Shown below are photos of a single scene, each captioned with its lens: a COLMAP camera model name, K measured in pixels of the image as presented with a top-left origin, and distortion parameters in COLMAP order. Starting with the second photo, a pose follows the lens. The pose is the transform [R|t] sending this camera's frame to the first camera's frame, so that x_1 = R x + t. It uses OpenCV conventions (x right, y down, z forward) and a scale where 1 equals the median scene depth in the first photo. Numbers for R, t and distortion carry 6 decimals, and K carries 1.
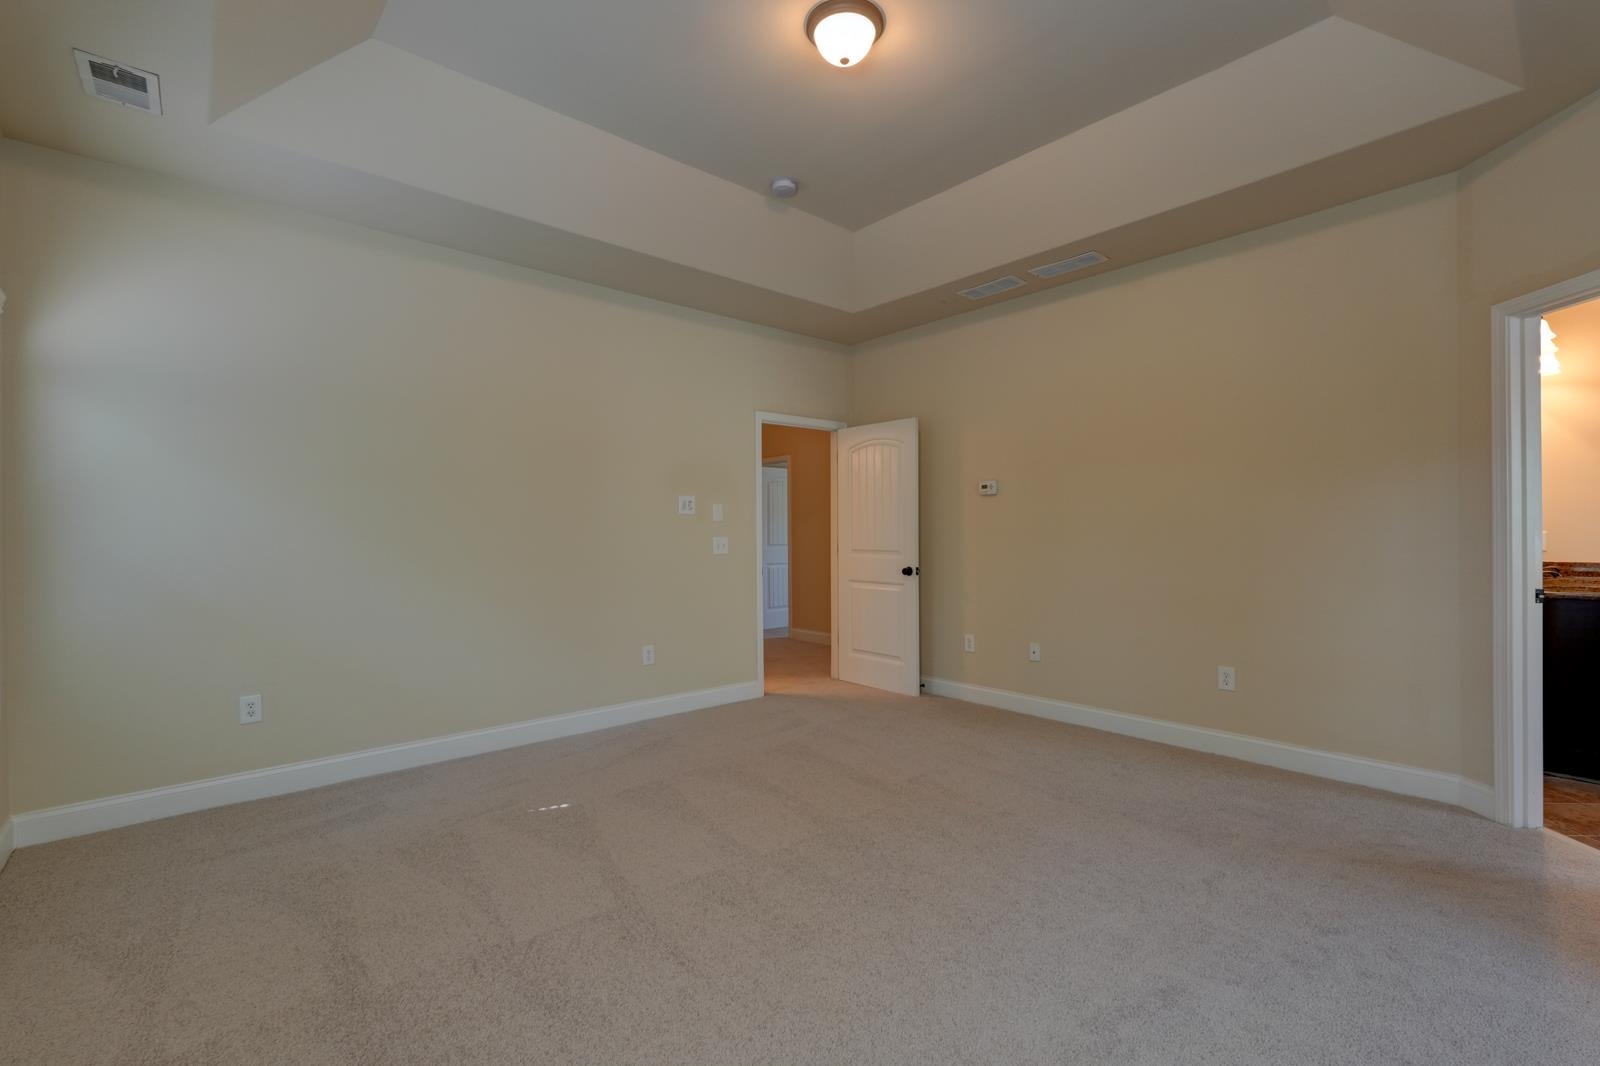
lens RADIAL K [[708.2, 0, 801.1], [0, 708.2, 534.2], [0, 0, 1]] dist [0.002382, 0.000628]
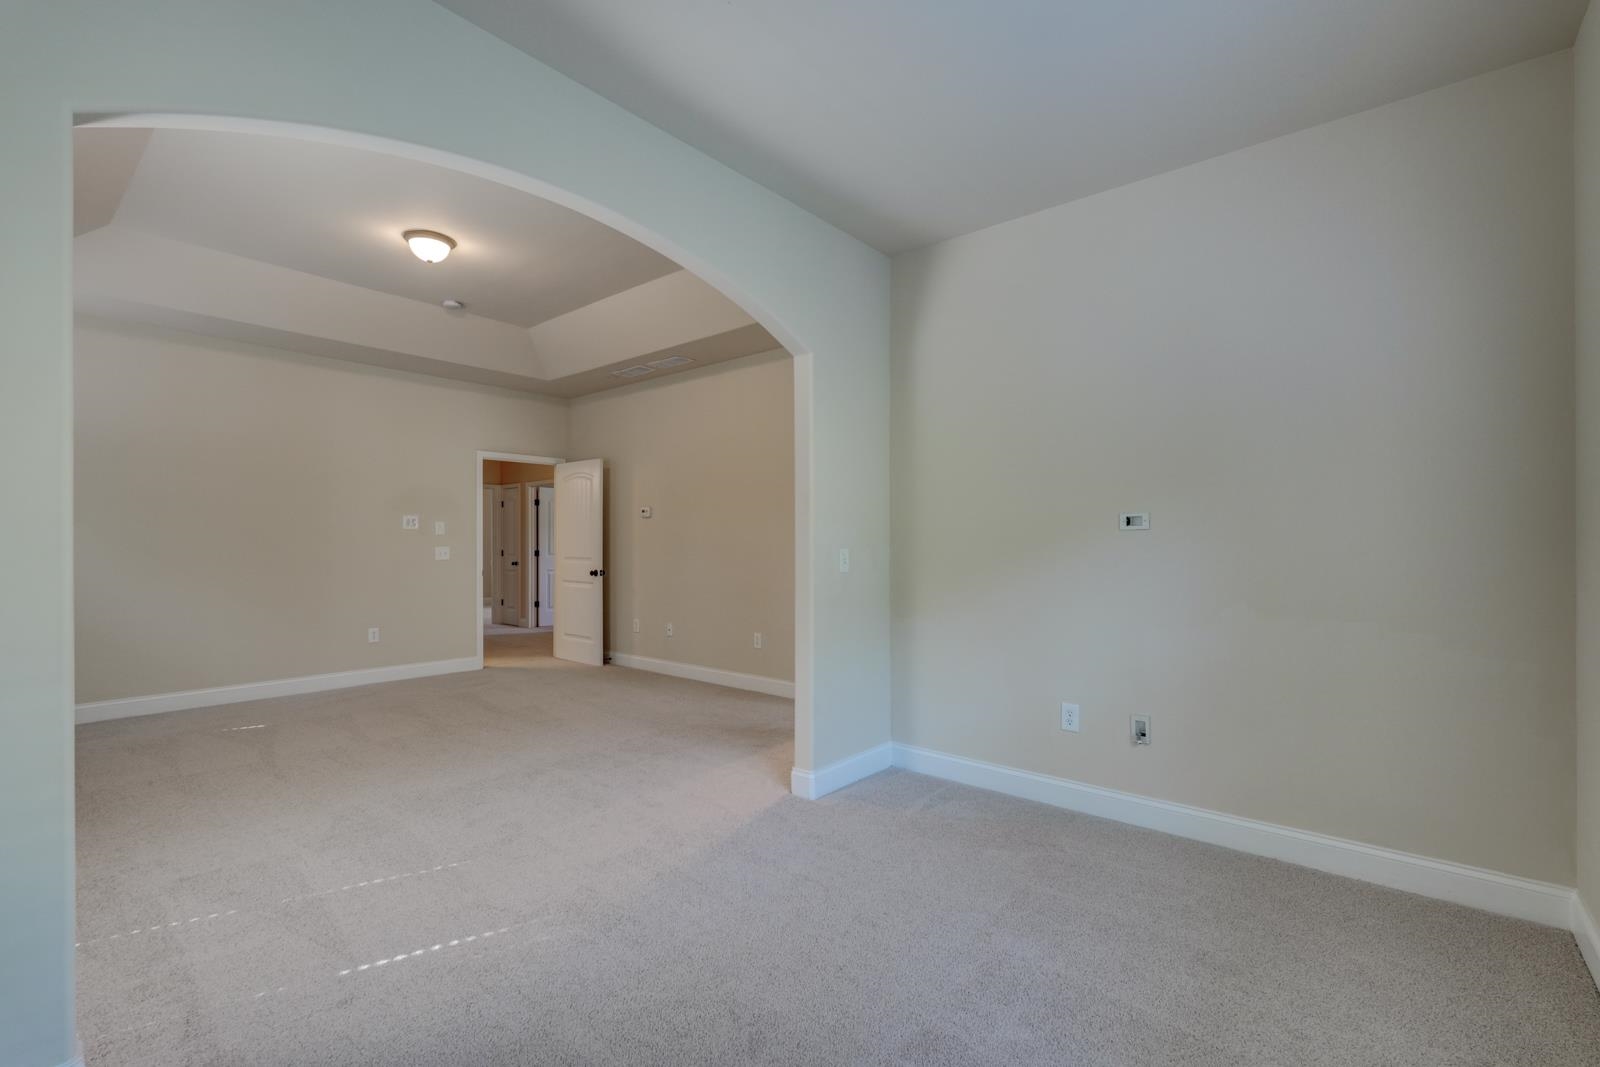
lens RADIAL K [[708.2, 0, 799.3], [0, 708.2, 541.5], [0, 0, 1]] dist [0.002382, 0.000628]
pose [[0.989661, 0.006350, 0.143288, 0.352554], [-0.005468, 0.999964, -0.006547, -0.000560], [-0.143324, 0.005696, 0.989659, -0.396091]]
